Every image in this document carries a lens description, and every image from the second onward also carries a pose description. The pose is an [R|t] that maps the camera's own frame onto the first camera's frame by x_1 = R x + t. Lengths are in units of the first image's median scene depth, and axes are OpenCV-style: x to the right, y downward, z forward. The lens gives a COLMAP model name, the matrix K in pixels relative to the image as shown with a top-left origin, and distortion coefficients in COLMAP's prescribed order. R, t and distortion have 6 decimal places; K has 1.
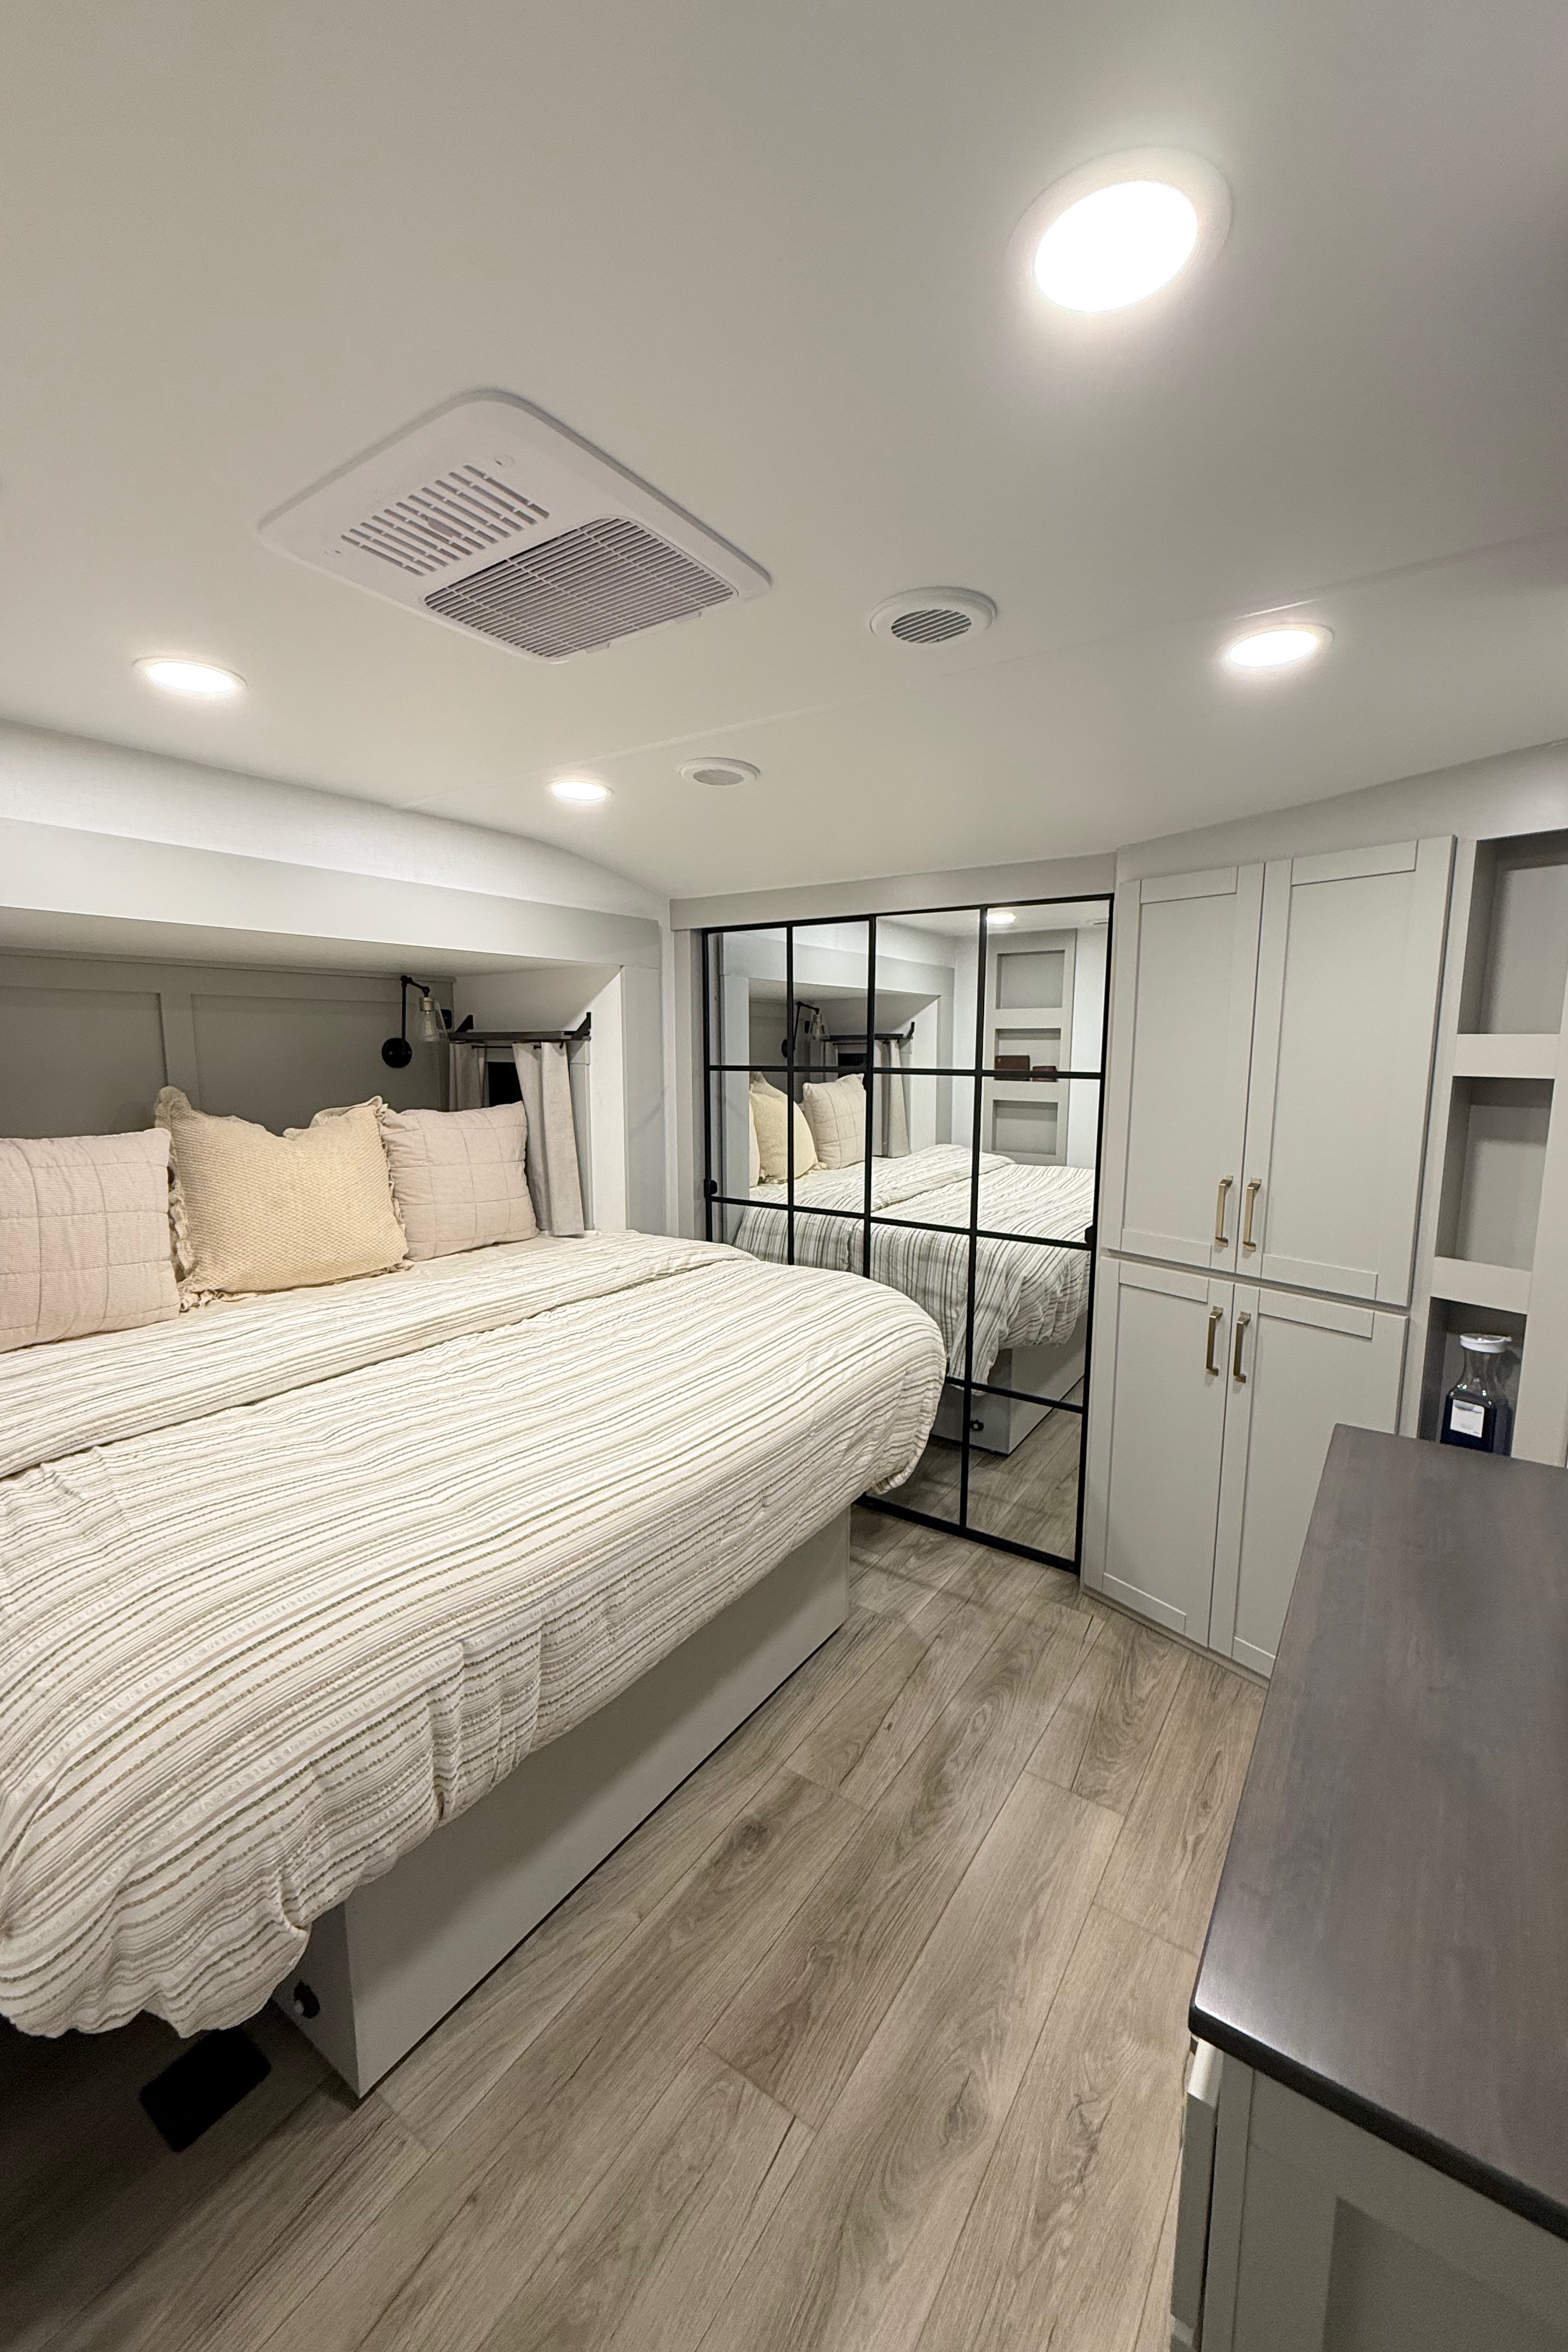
lens RADIAL K [[933.9, 0, 791.1], [0, 933.9, 1178.0], [0, 0, 1]] dist [-0.007685, 0.000888]
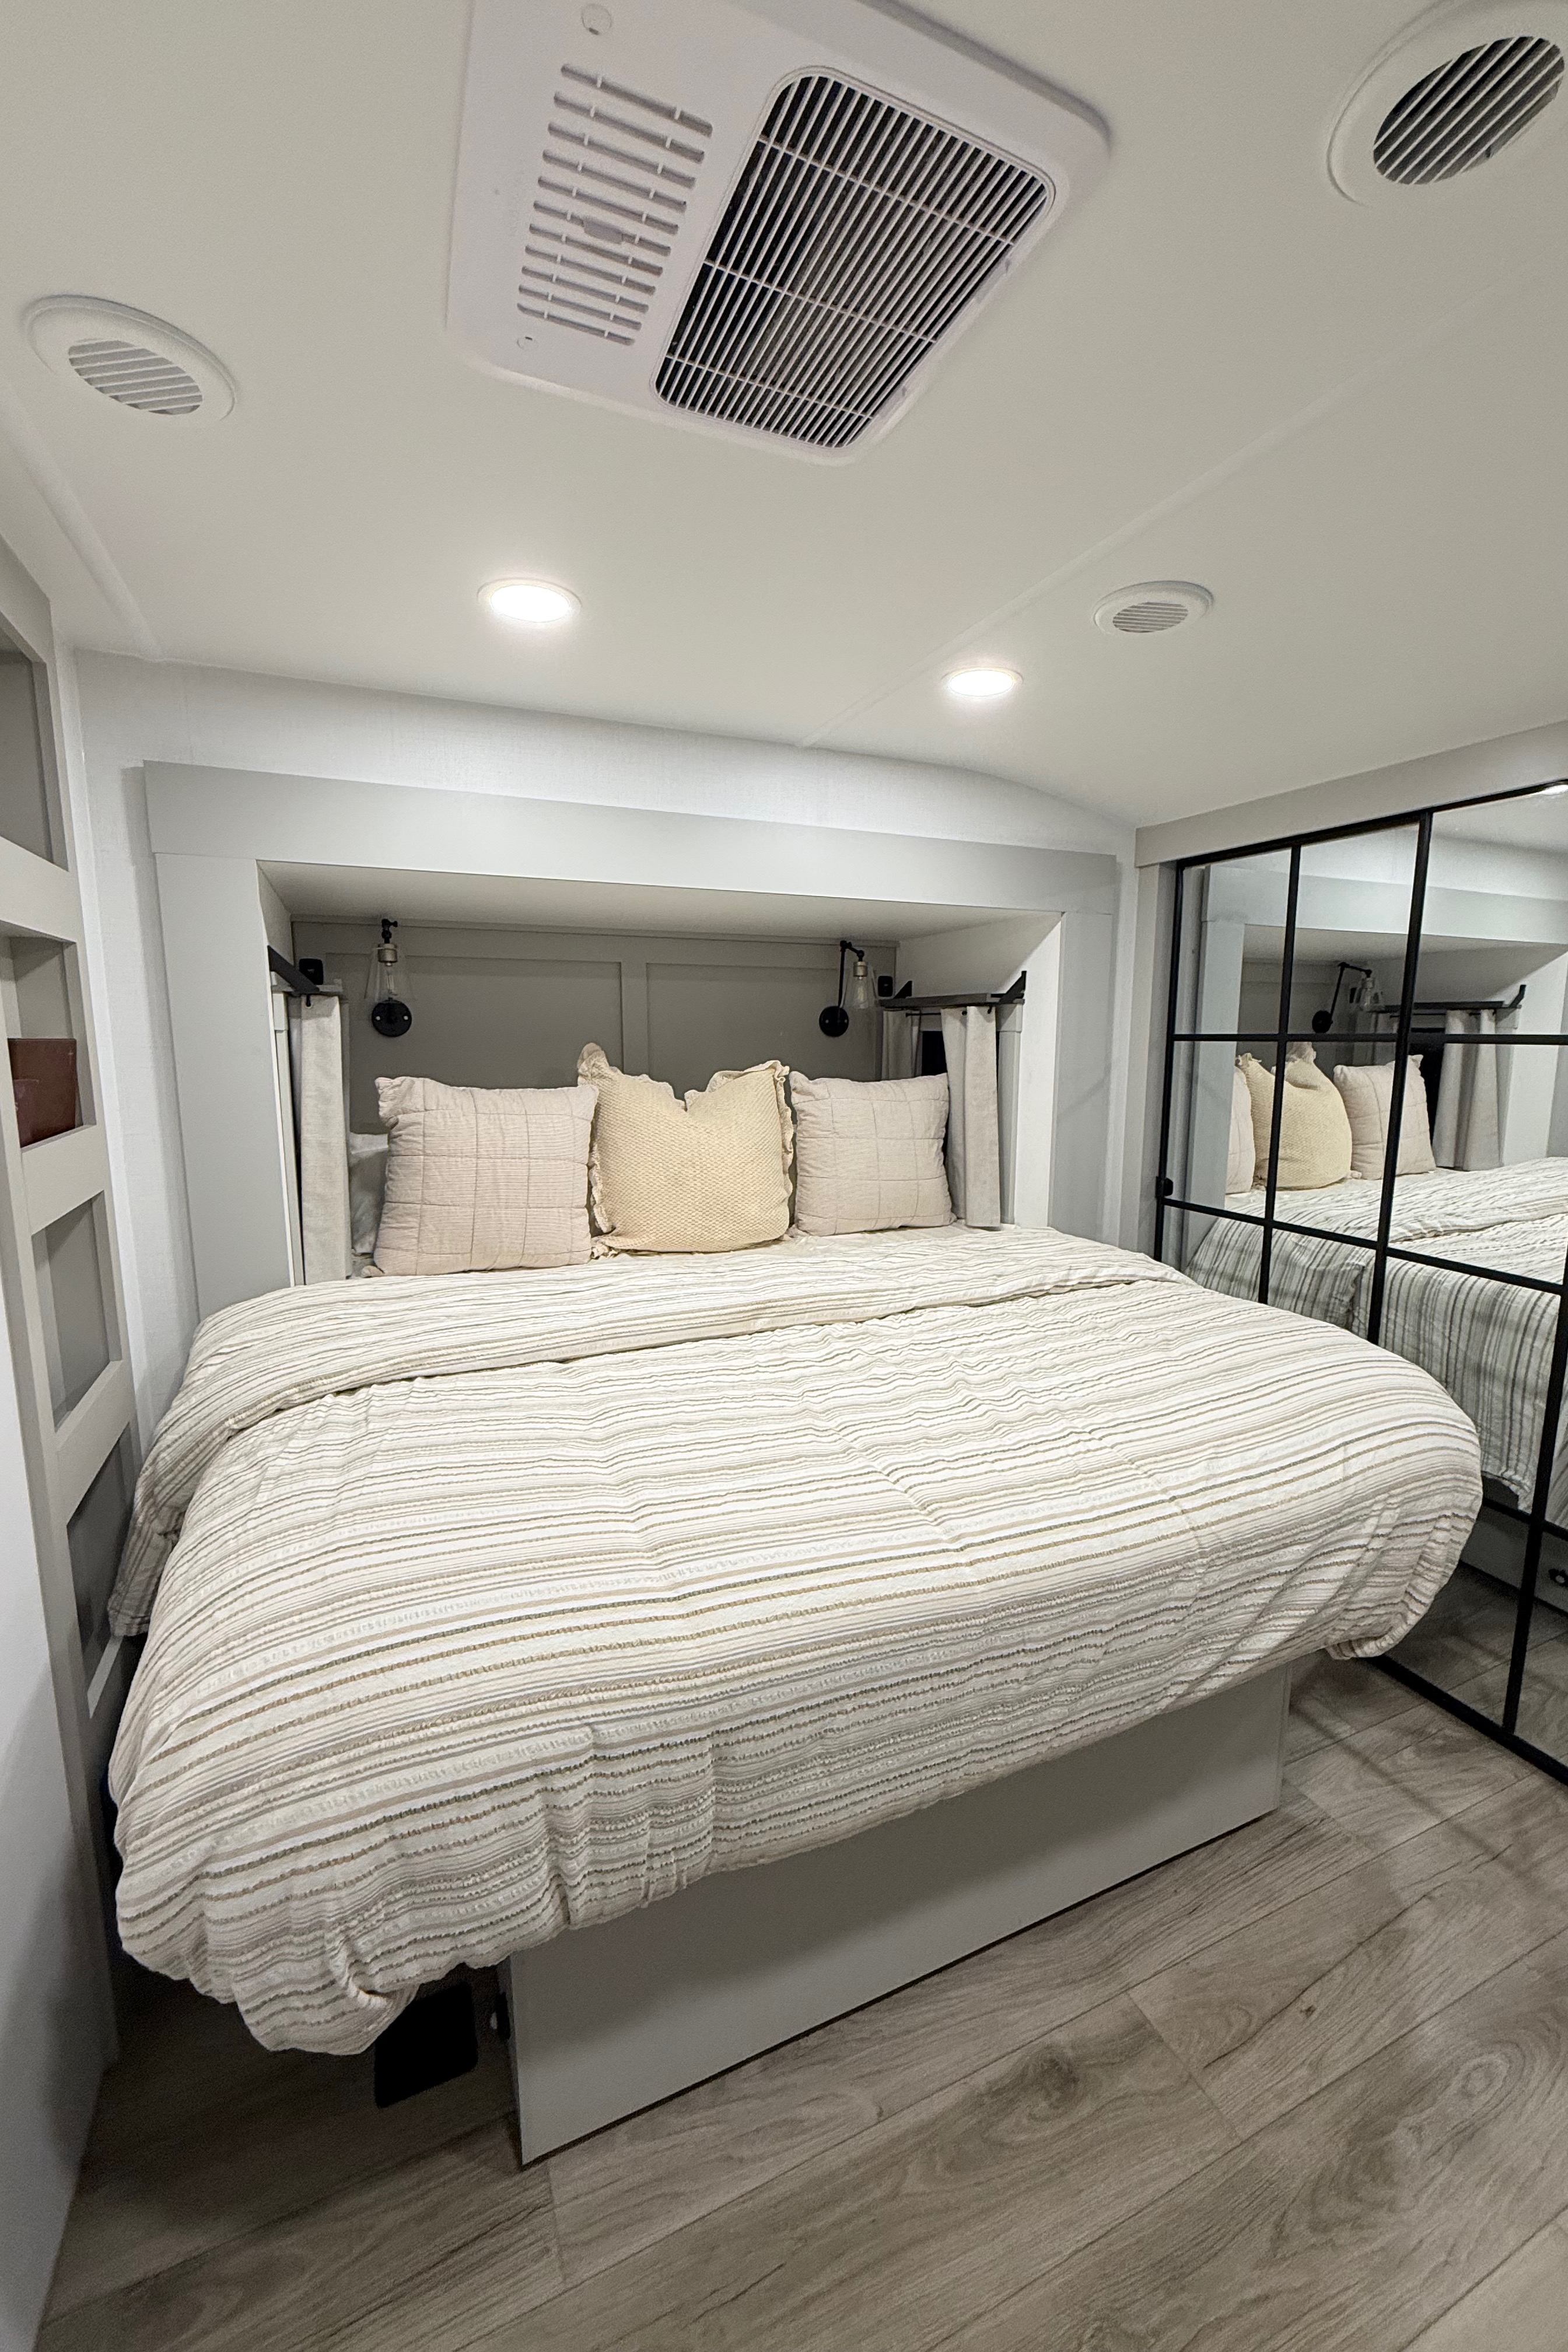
lens RADIAL K [[933.9, 0, 774.5], [0, 933.9, 1171.3], [0, 0, 1]] dist [-0.007685, 0.000888]
pose [[0.844744, 0.081130, -0.528986, 0.088994], [-0.077711, 0.996561, 0.028744, -0.001280], [0.529499, 0.016827, 0.848144, 0.235821]]
